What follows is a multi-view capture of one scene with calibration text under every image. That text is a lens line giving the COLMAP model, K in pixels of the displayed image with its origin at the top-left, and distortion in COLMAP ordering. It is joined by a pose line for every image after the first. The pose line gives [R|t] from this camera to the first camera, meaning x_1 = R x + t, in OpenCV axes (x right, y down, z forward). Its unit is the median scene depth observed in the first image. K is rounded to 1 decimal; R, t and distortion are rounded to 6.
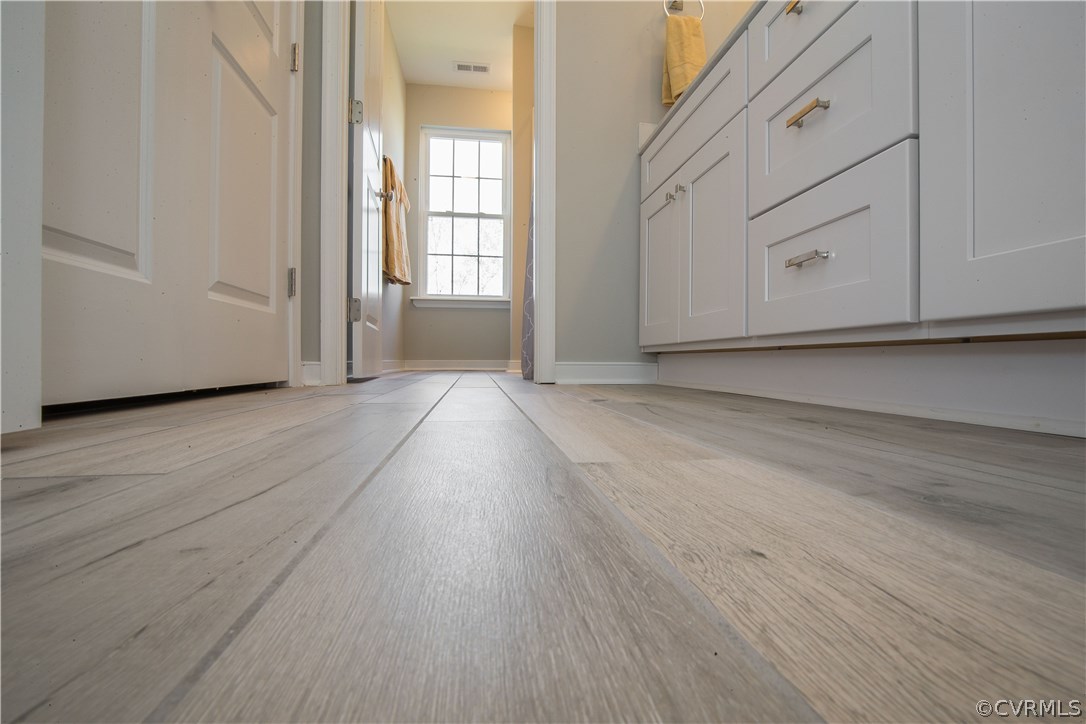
lens RADIAL K [[507.5, 0, 544.1], [0, 507.5, 361.6], [0, 0, 1]] dist [-0.003713, -0.000234]
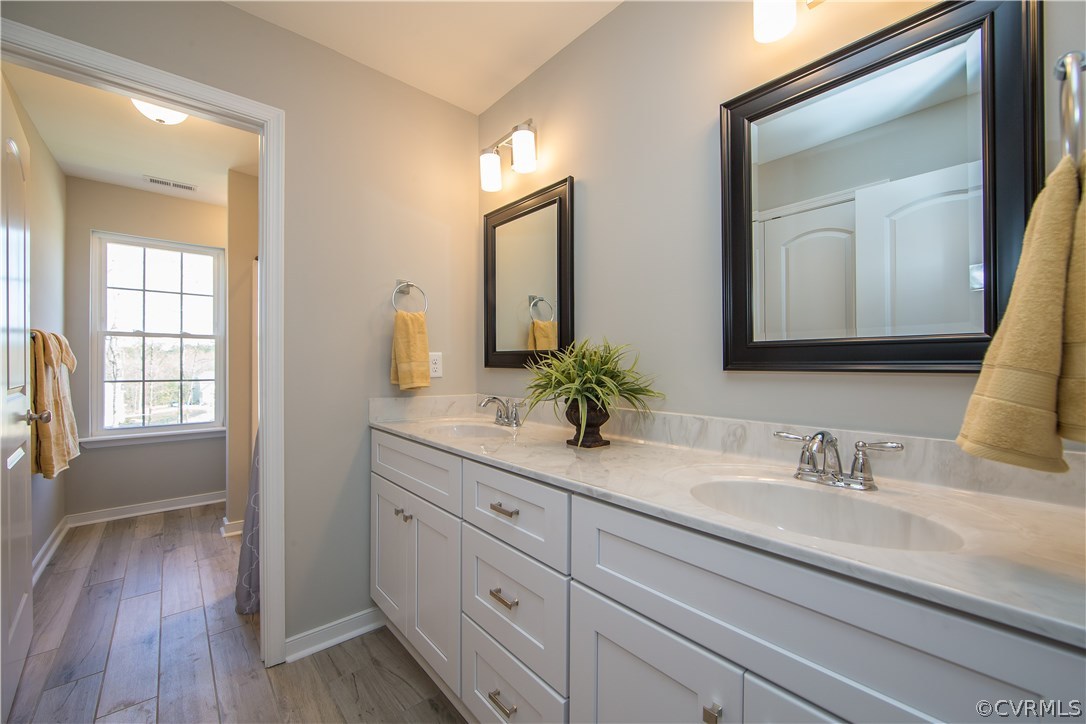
lens RADIAL K [[439.4, 0, 541.3], [0, 439.4, 366.6], [0, 0, 1]] dist [0.004389, -0.001164]
pose [[0.845611, -0.001068, 0.533798, -0.005233], [-0.006874, 0.999893, 0.012888, -0.250026], [-0.533755, -0.014568, 0.845513, -0.012057]]
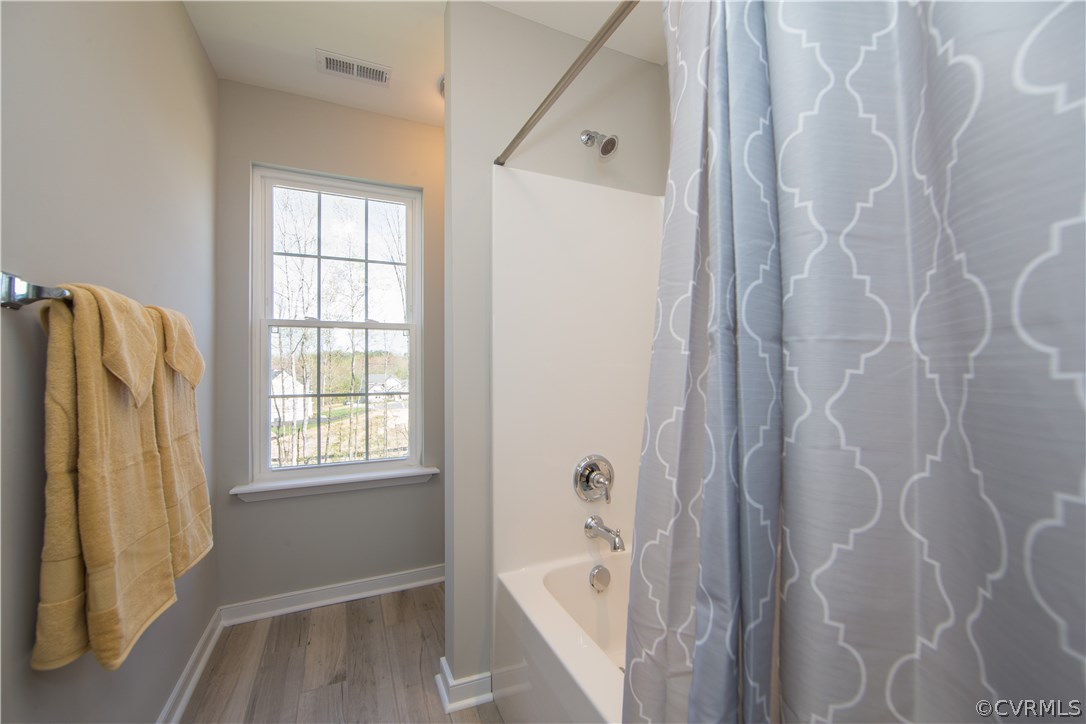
lens RADIAL K [[439.4, 0, 536.7], [0, 439.4, 367.3], [0, 0, 1]] dist [0.004389, -0.001164]
pose [[0.962407, -0.005667, 0.271552, -0.078591], [0.003154, 0.999948, 0.009691, -0.245987], [-0.271593, -0.008470, 0.962375, 0.455365]]
